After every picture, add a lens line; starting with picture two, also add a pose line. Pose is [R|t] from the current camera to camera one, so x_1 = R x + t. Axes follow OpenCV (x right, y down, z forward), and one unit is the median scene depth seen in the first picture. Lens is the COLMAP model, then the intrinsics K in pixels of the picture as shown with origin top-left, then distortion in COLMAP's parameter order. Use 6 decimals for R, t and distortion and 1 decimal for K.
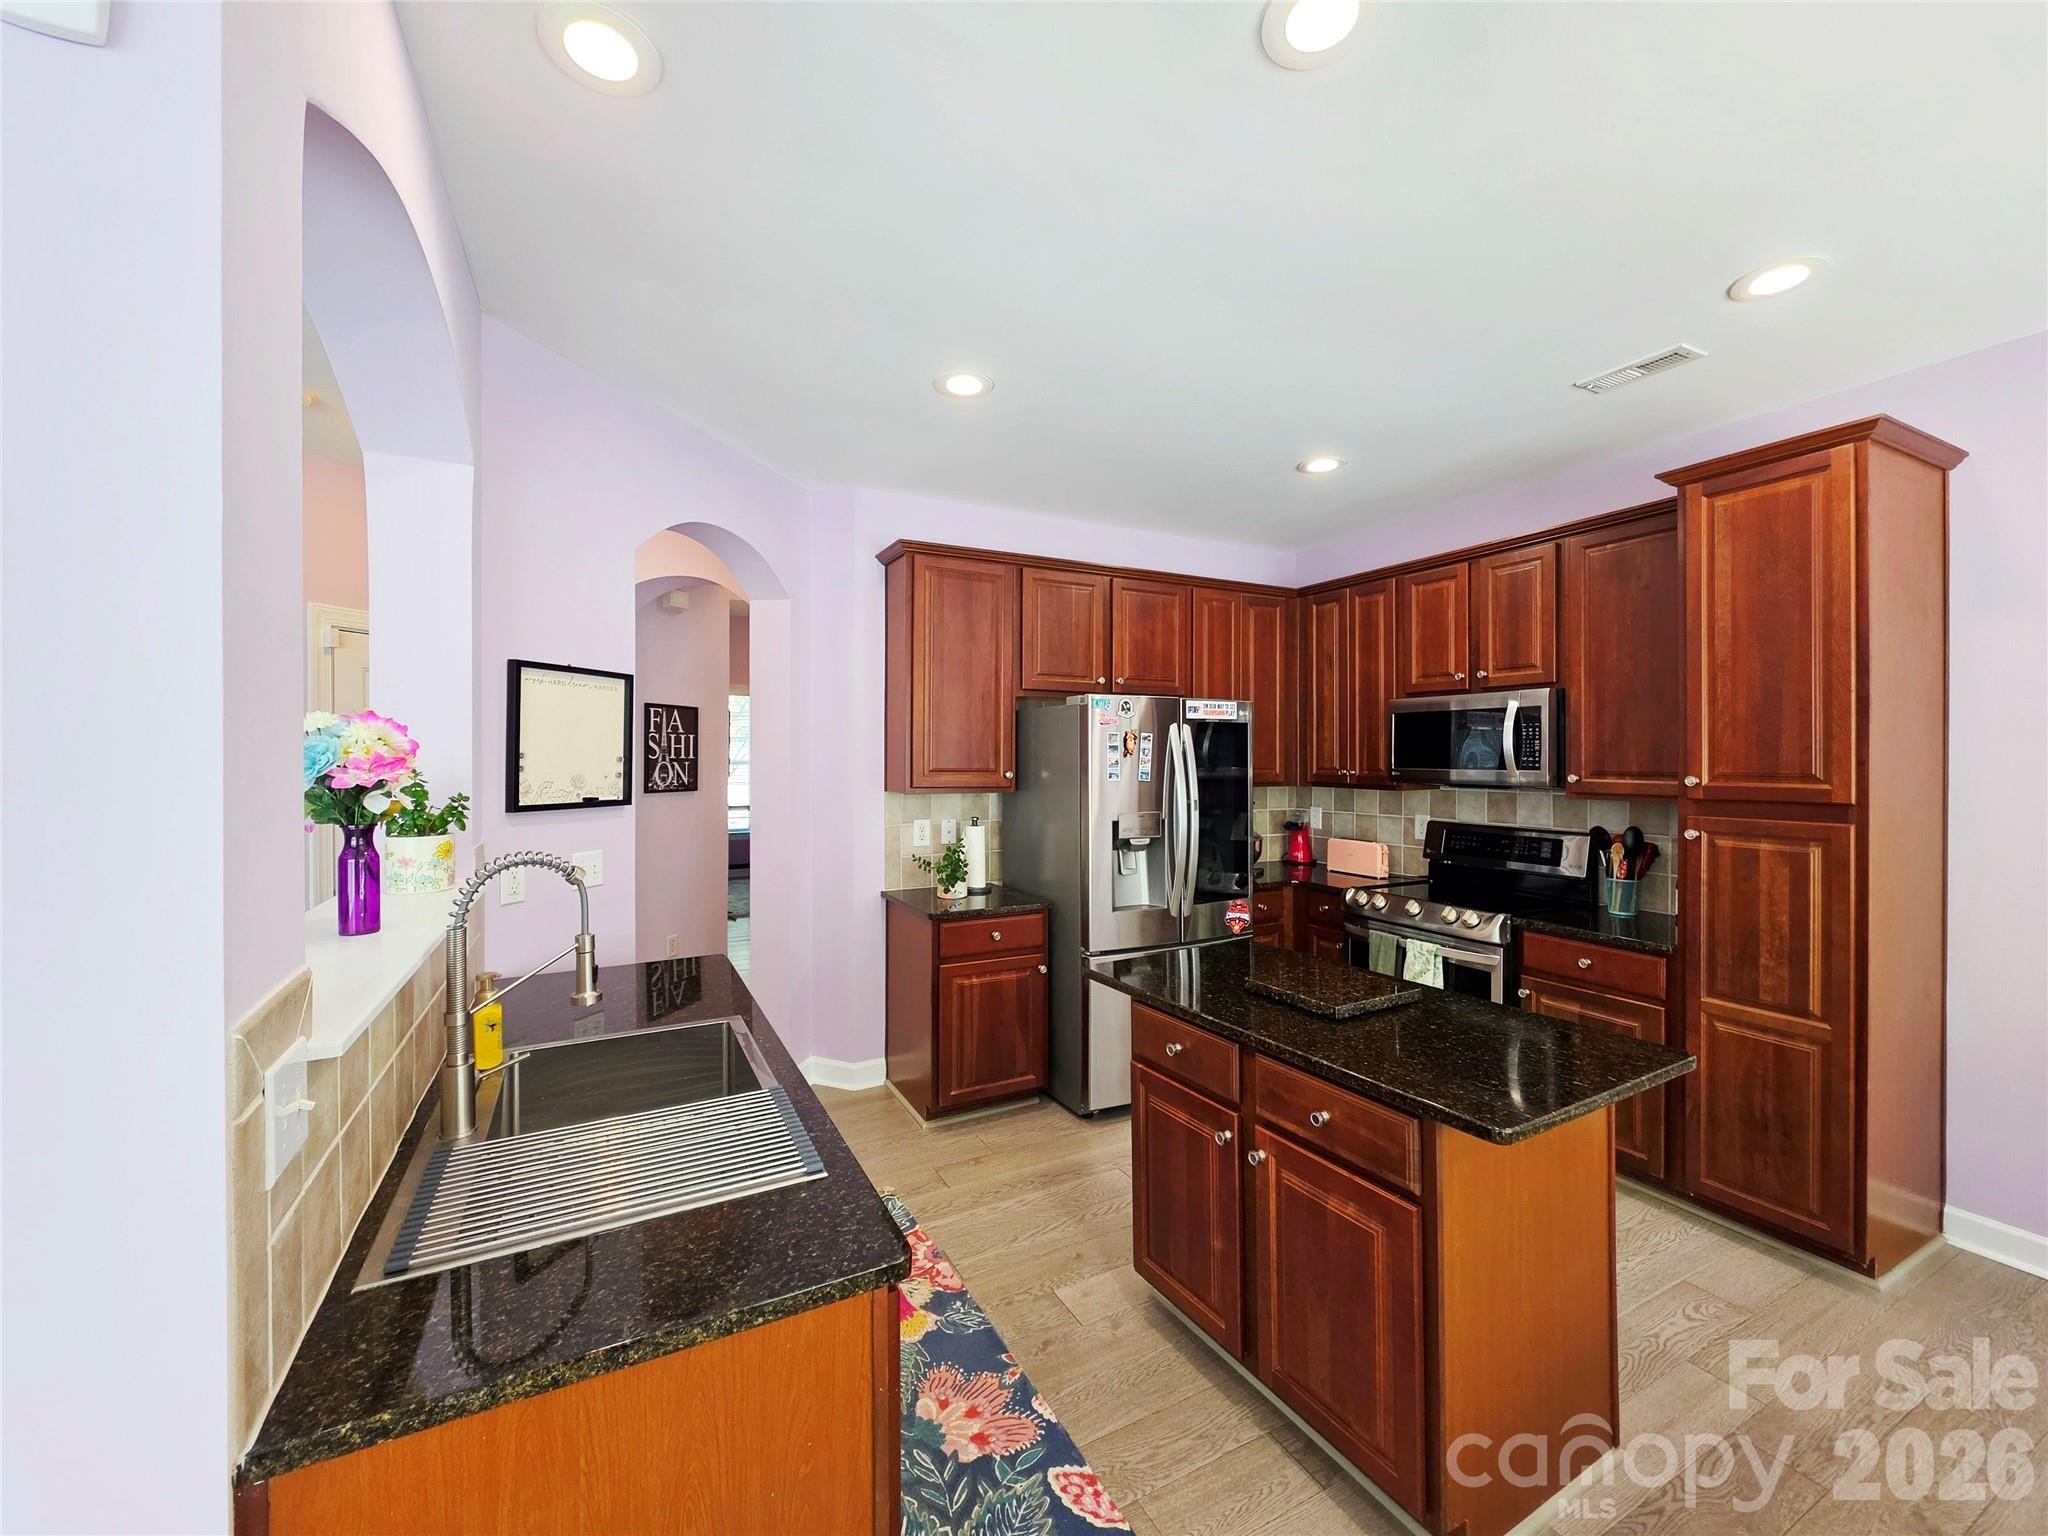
lens RADIAL K [[808.4, 0, 1017.1], [0, 808.4, 759.9], [0, 0, 1]] dist [0.000558, -0.000356]
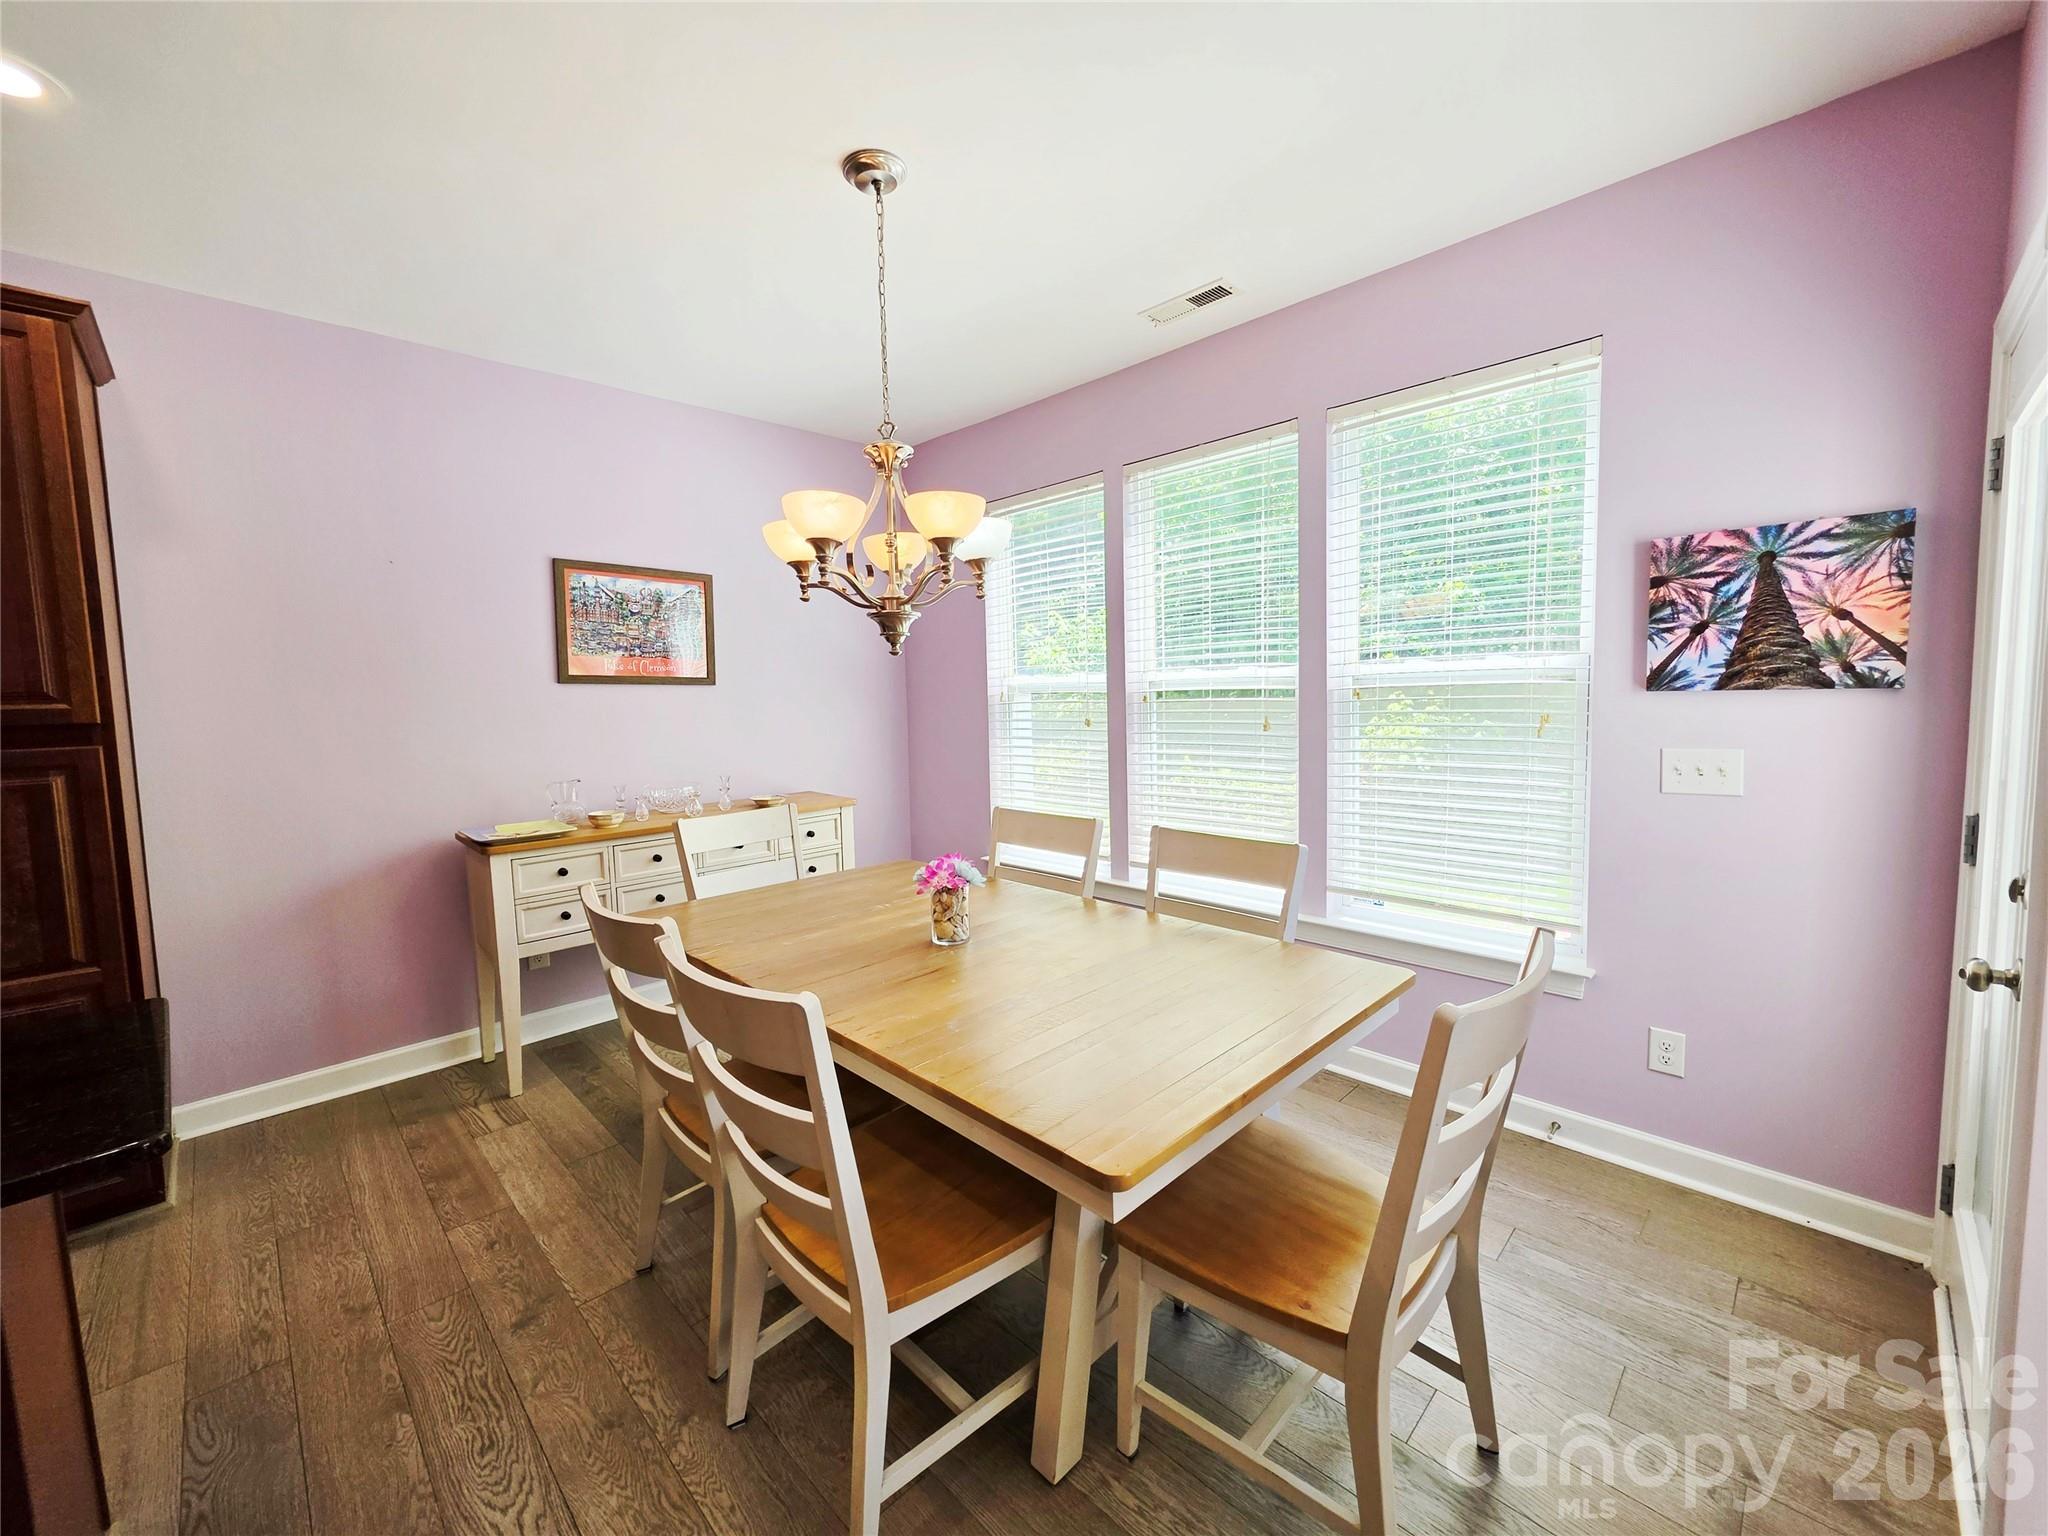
lens RADIAL K [[808.4, 0, 1026.6], [0, 808.4, 759.6], [0, 0, 1]] dist [0.000558, -0.000356]
pose [[-0.305239, -0.066645, 0.949941, -0.145302], [0.029383, 0.996414, 0.079347, 0.044450], [-0.951822, 0.052132, -0.302186, 0.222306]]
